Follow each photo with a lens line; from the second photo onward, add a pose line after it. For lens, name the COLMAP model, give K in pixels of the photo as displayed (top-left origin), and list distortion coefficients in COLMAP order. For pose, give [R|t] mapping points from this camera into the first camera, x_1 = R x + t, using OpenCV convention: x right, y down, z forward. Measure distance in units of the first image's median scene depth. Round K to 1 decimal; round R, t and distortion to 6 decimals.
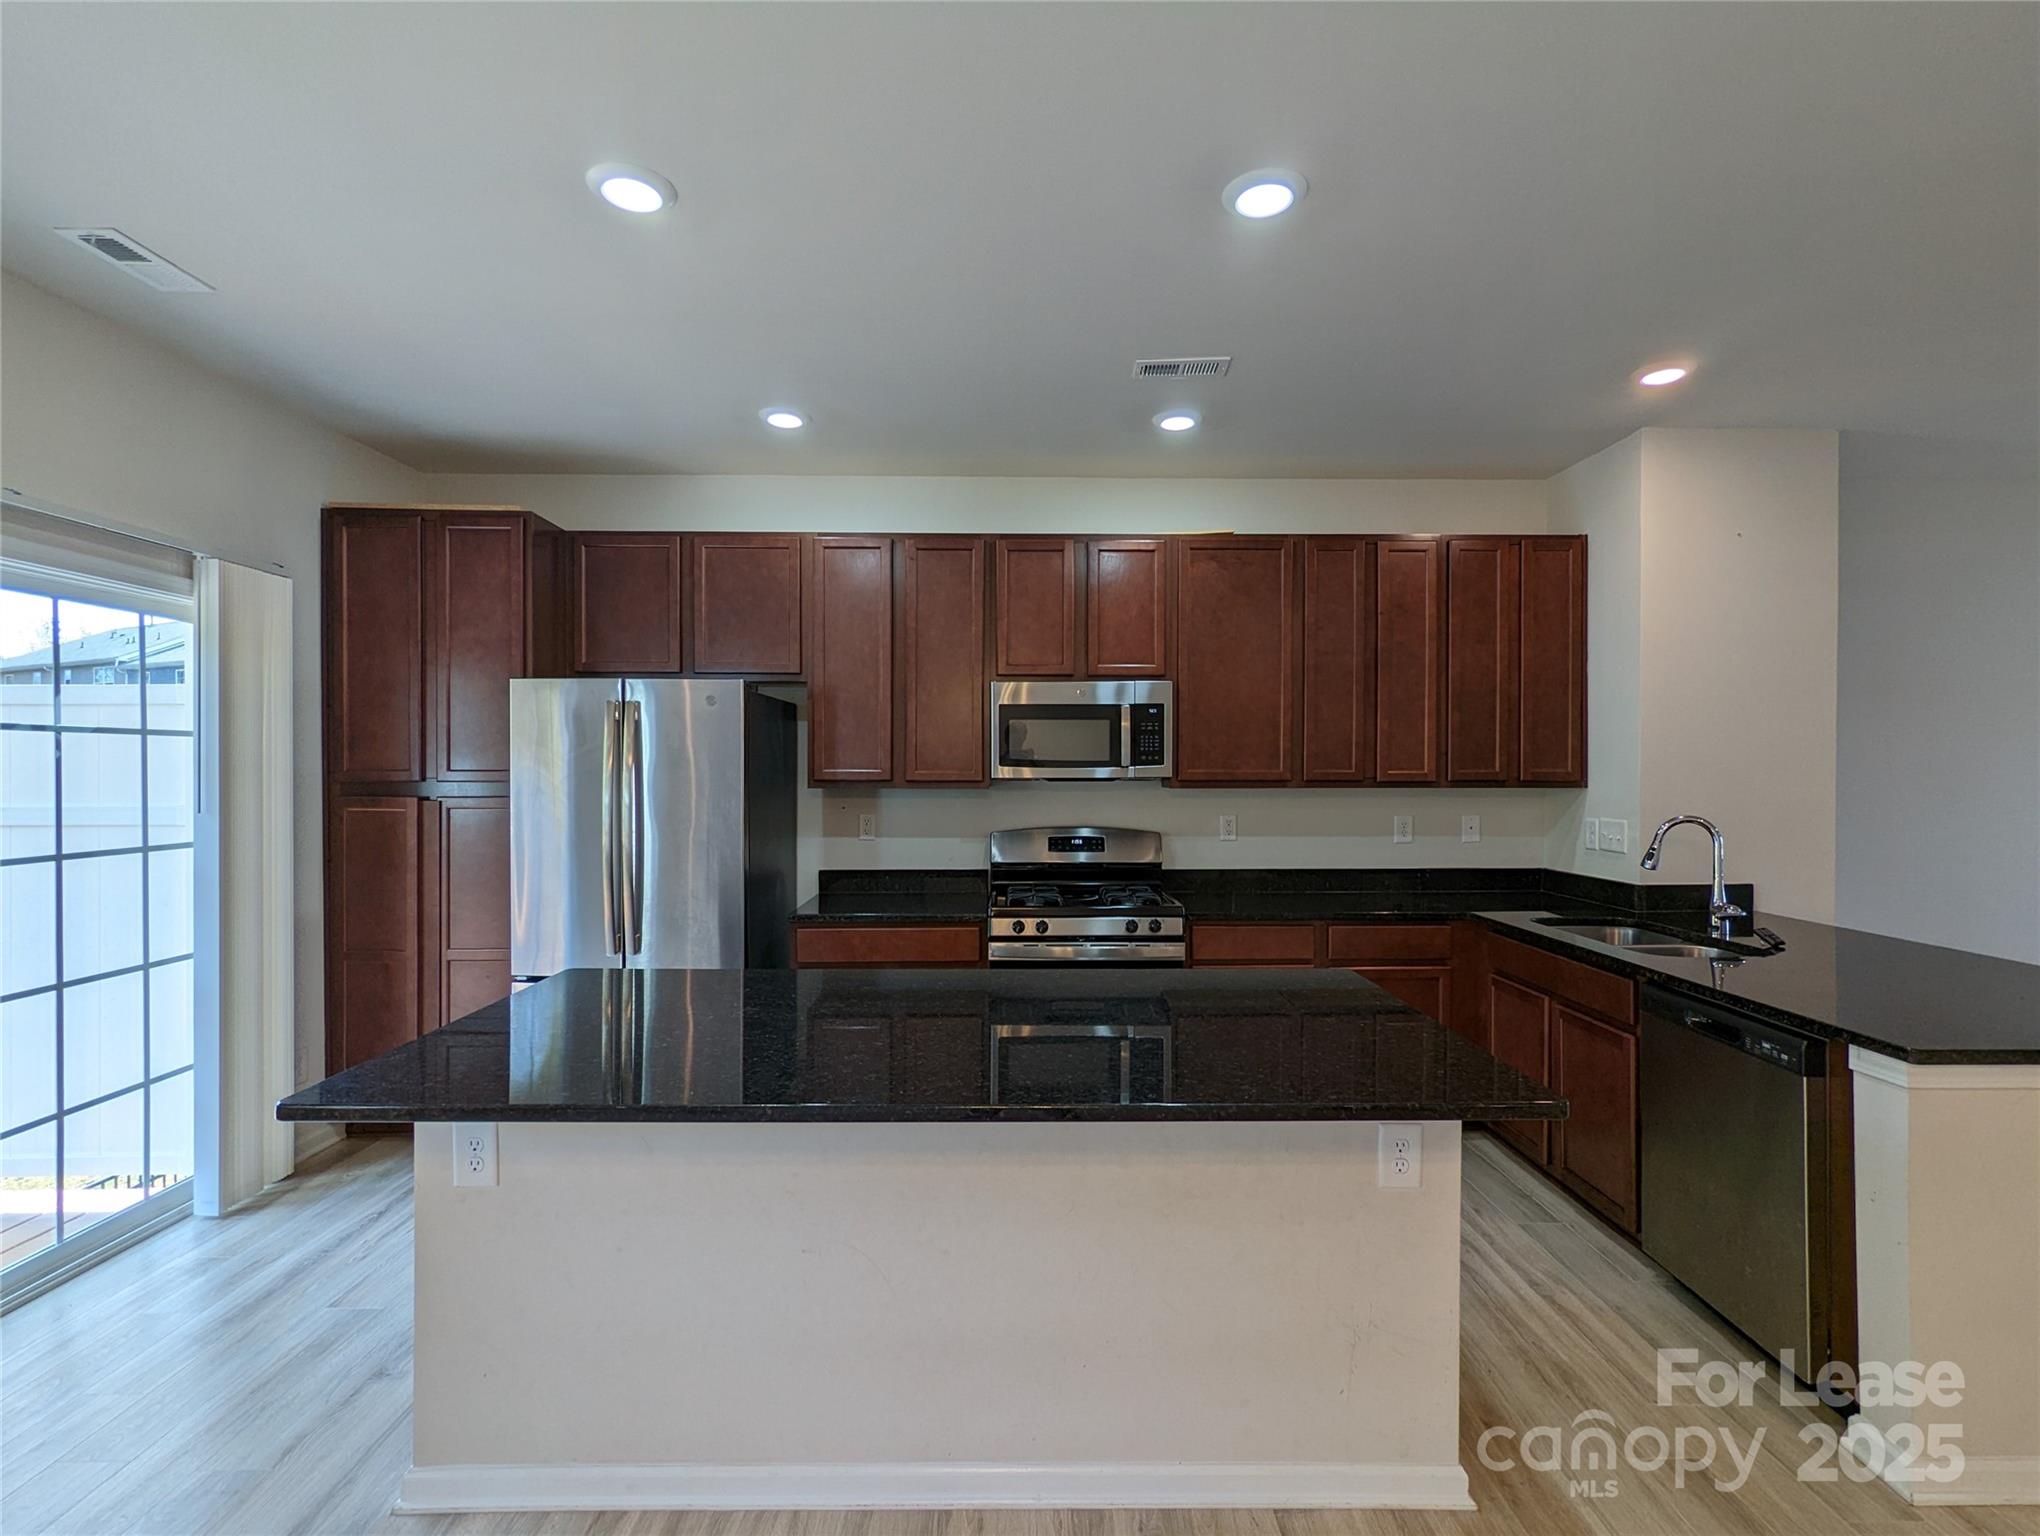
lens RADIAL K [[964.4, 0, 1023.3], [0, 964.4, 772.5], [0, 0, 1]] dist [-0.000680, 0.001257]
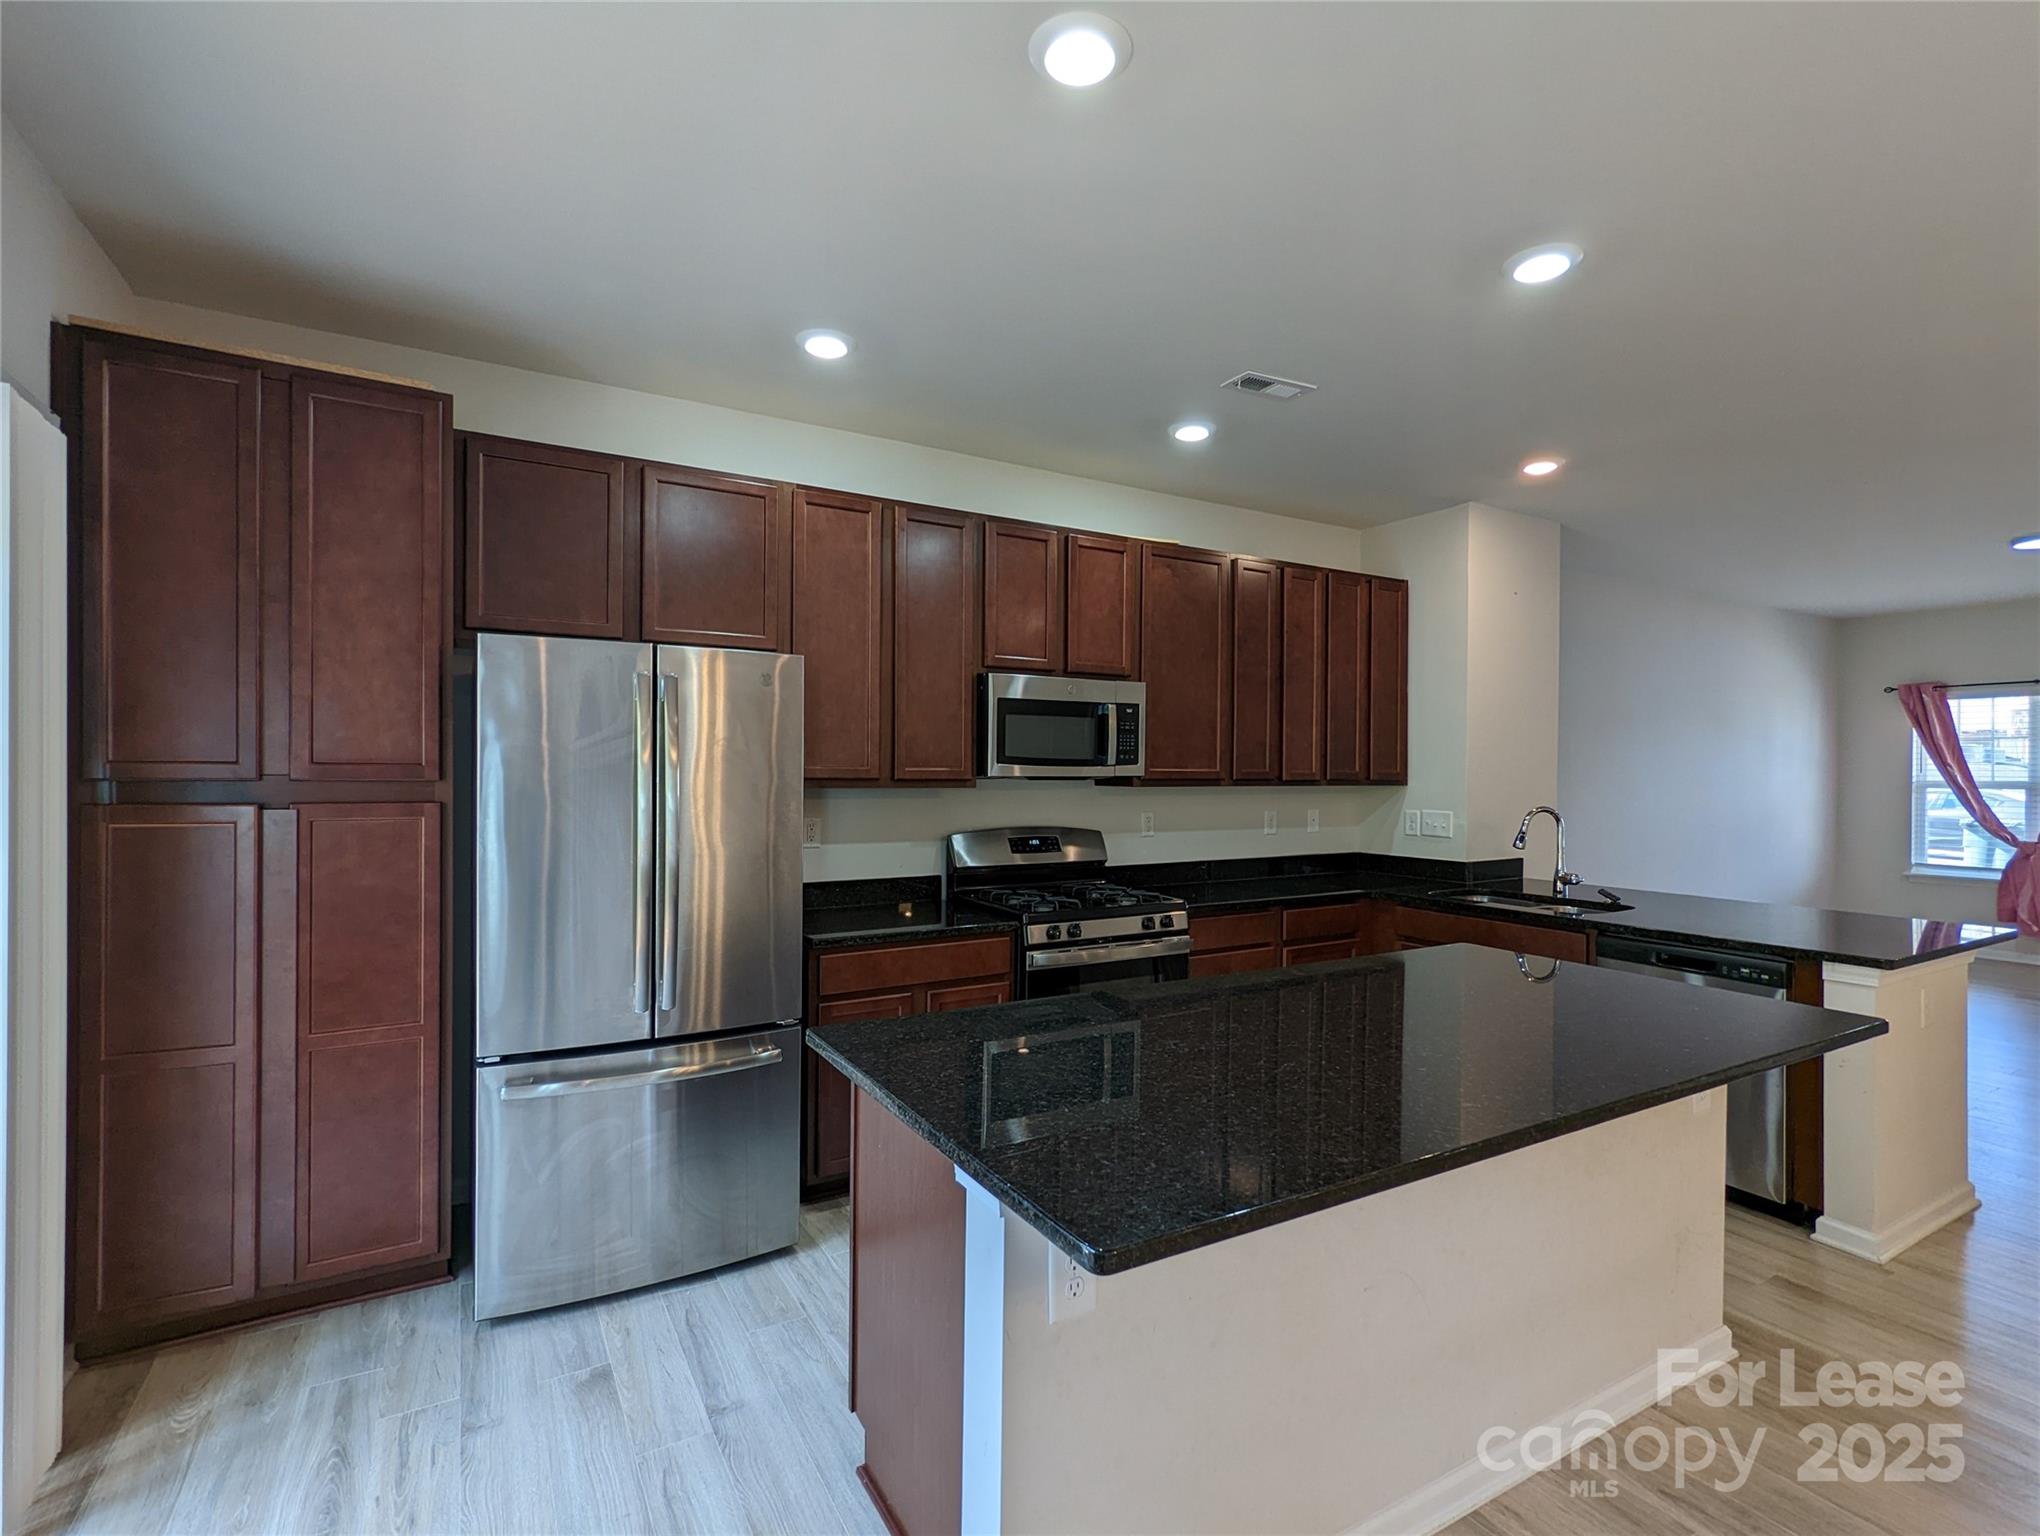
lens RADIAL K [[964.4, 0, 1024.6], [0, 964.4, 772.6], [0, 0, 1]] dist [-0.000680, 0.001257]
pose [[0.869196, 0.004026, 0.494451, -0.463946], [-0.004896, 0.999988, 0.000466, 0.001448], [-0.494443, -0.002826, 0.869206, 0.173118]]
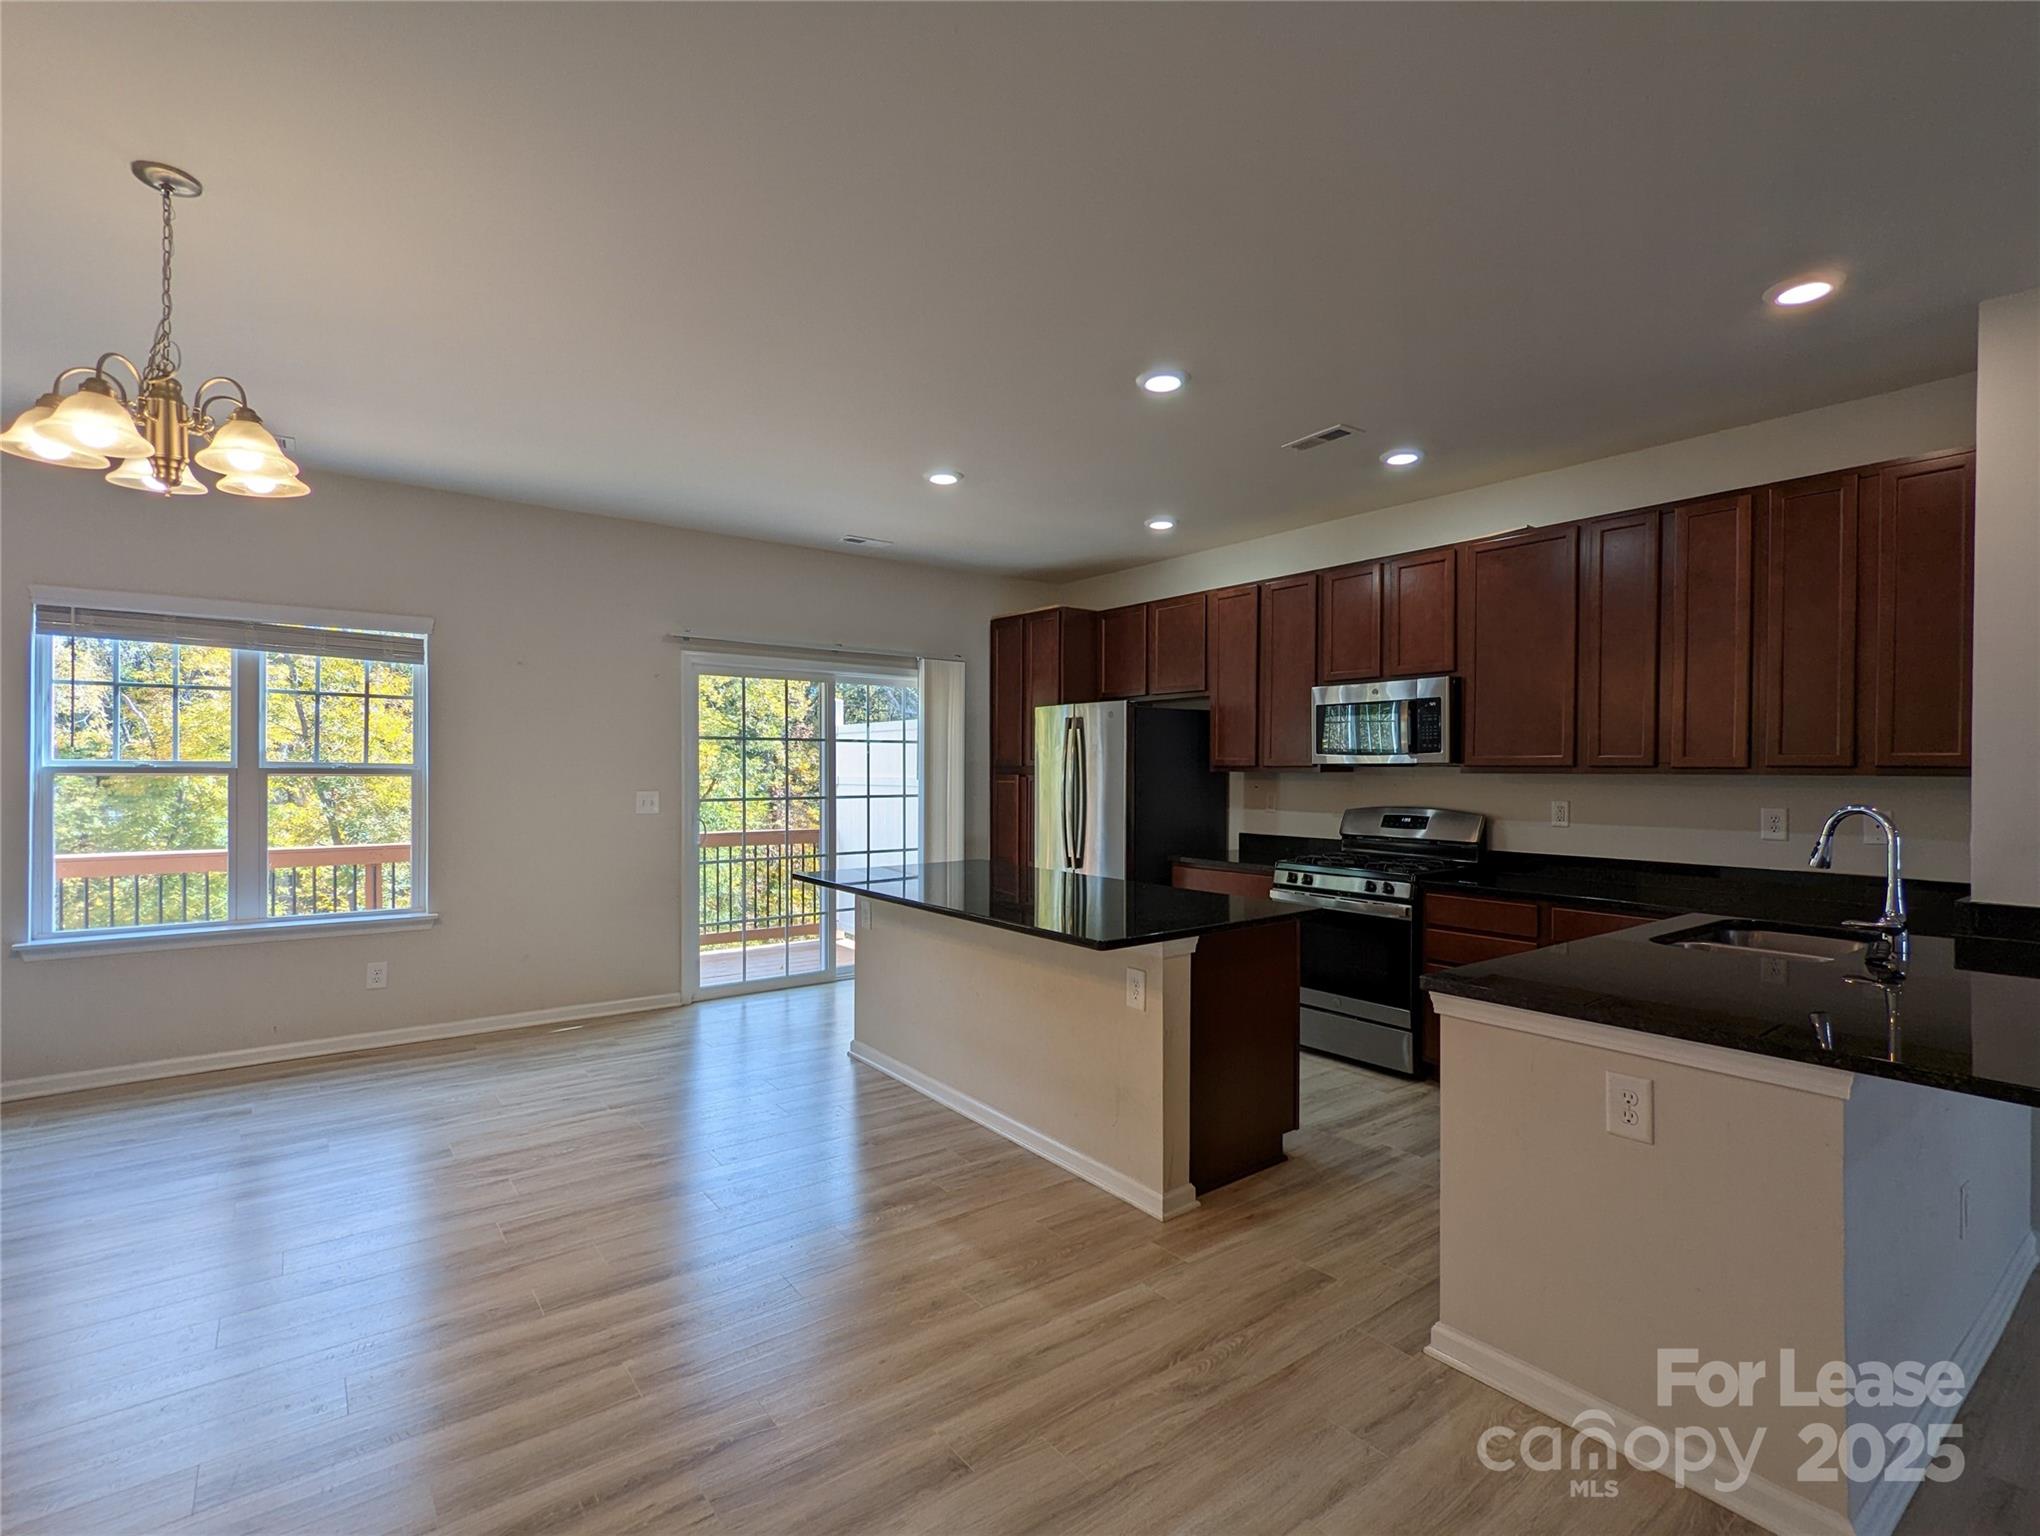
lens RADIAL K [[964.4, 0, 1025.1], [0, 964.4, 768.4], [0, 0, 1]] dist [-0.000680, 0.001257]
pose [[0.594308, 0.000955, -0.804237, 0.761407], [-0.006119, 0.999976, -0.003334, 0.017871], [0.804214, 0.006903, 0.594299, -0.053627]]
